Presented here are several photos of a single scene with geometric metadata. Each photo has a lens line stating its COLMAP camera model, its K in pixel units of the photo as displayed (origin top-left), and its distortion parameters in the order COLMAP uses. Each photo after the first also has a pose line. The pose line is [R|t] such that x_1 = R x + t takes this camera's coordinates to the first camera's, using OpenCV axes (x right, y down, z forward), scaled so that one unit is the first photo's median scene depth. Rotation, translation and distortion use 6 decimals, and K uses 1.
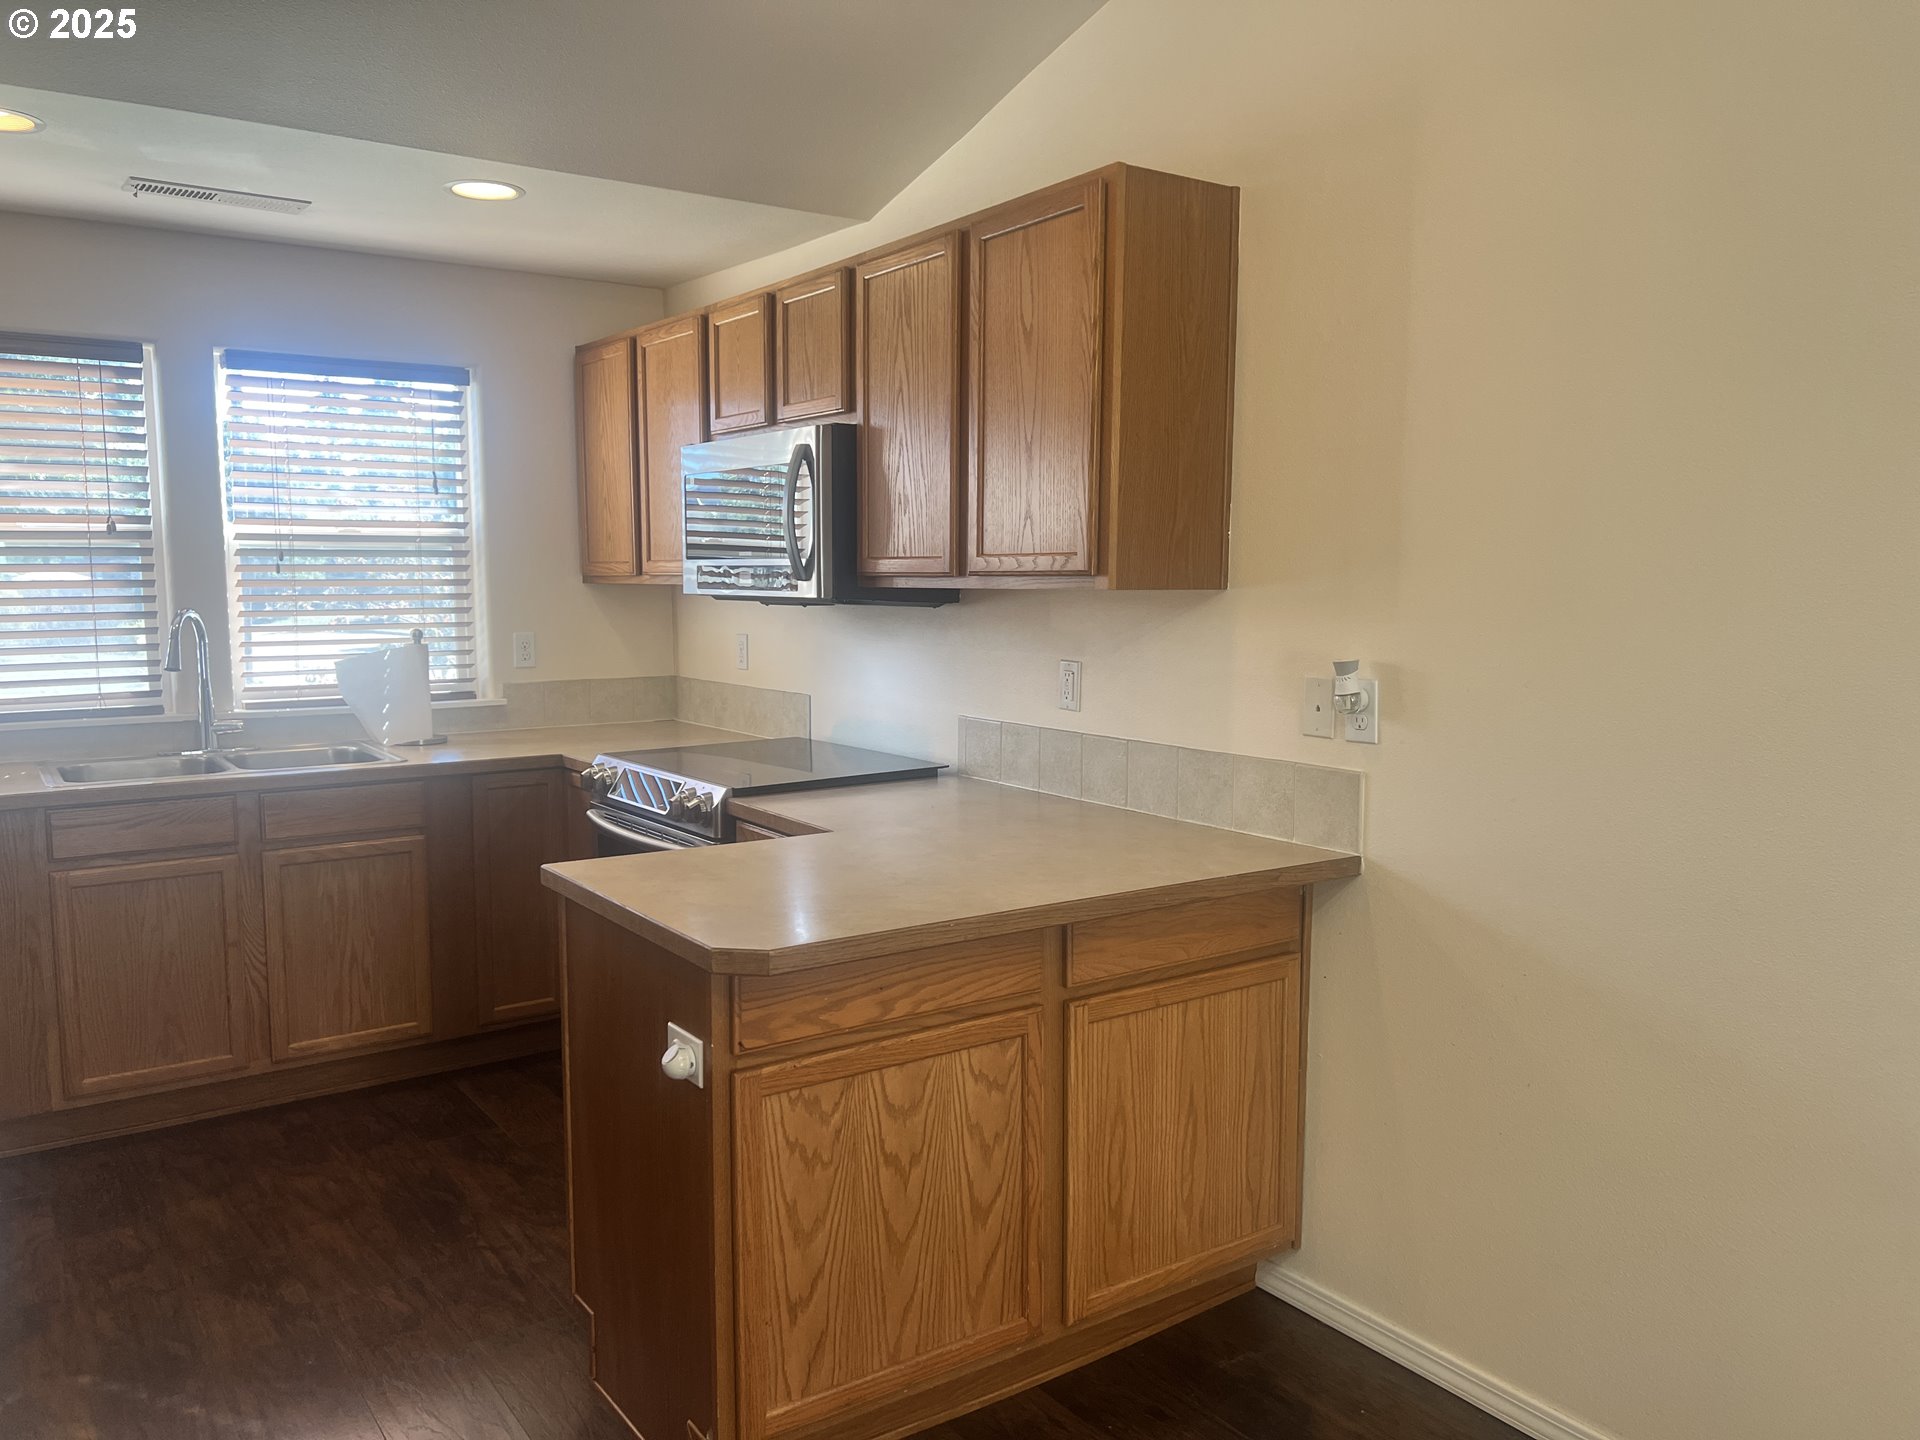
lens RADIAL K [[1448.2, 0, 959.5], [0, 1448.2, 725.7], [0, 0, 1]] dist [0.028750, -0.021142]
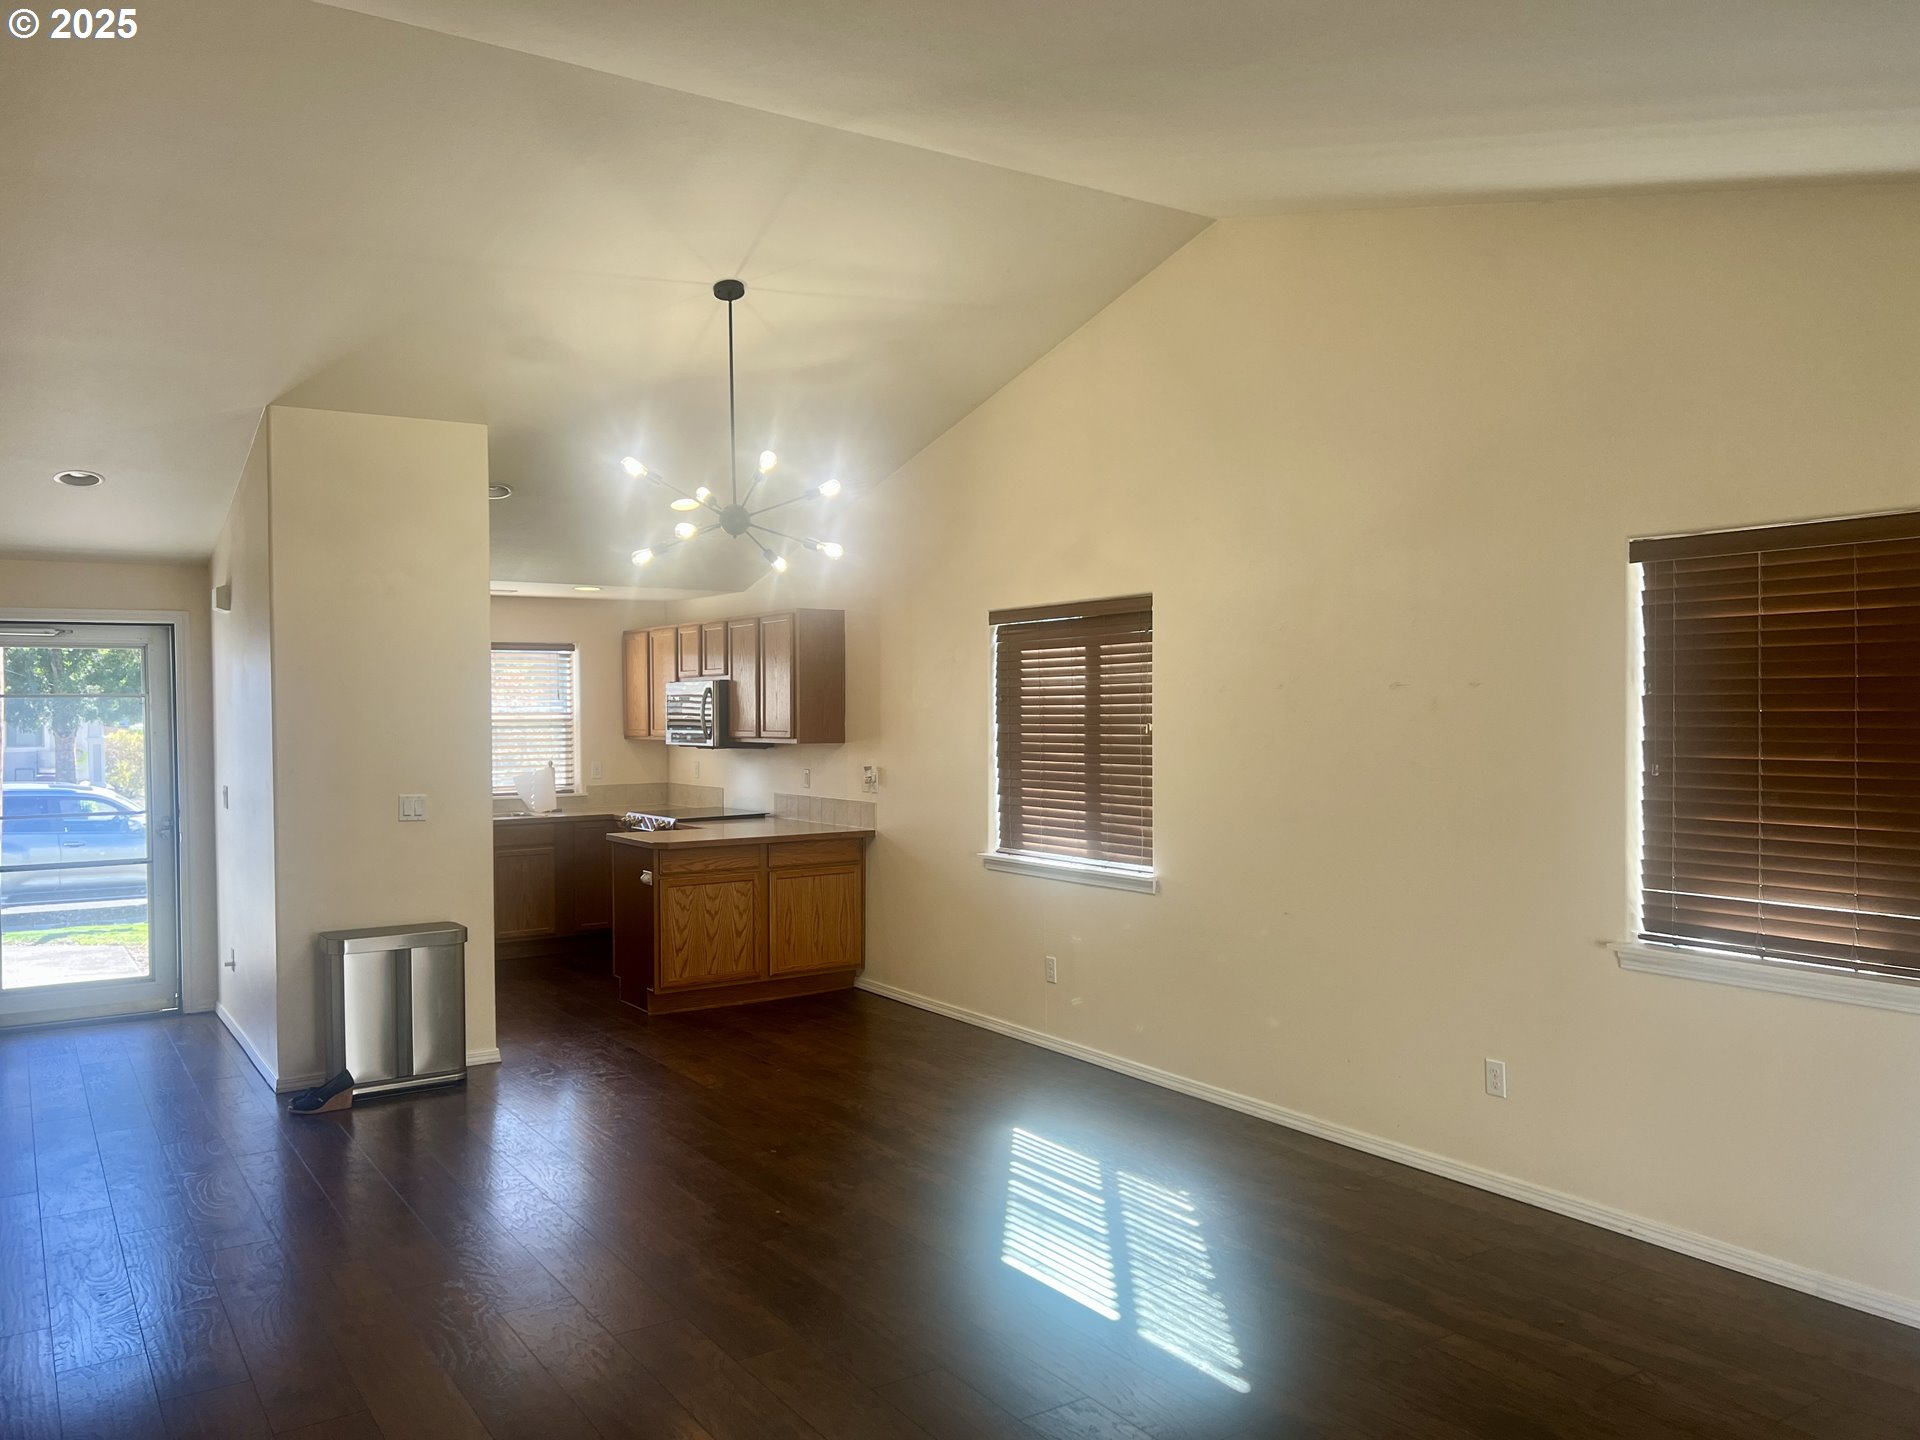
lens RADIAL K [[1448.2, 0, 1019.9], [0, 1448.2, 722.8], [0, 0, 1]] dist [0.028750, -0.021142]
pose [[0.999944, -0.008625, 0.006208, 0.432069], [0.009182, 0.995324, -0.096152, 0.123946], [-0.005350, 0.096204, 0.995347, -1.579298]]
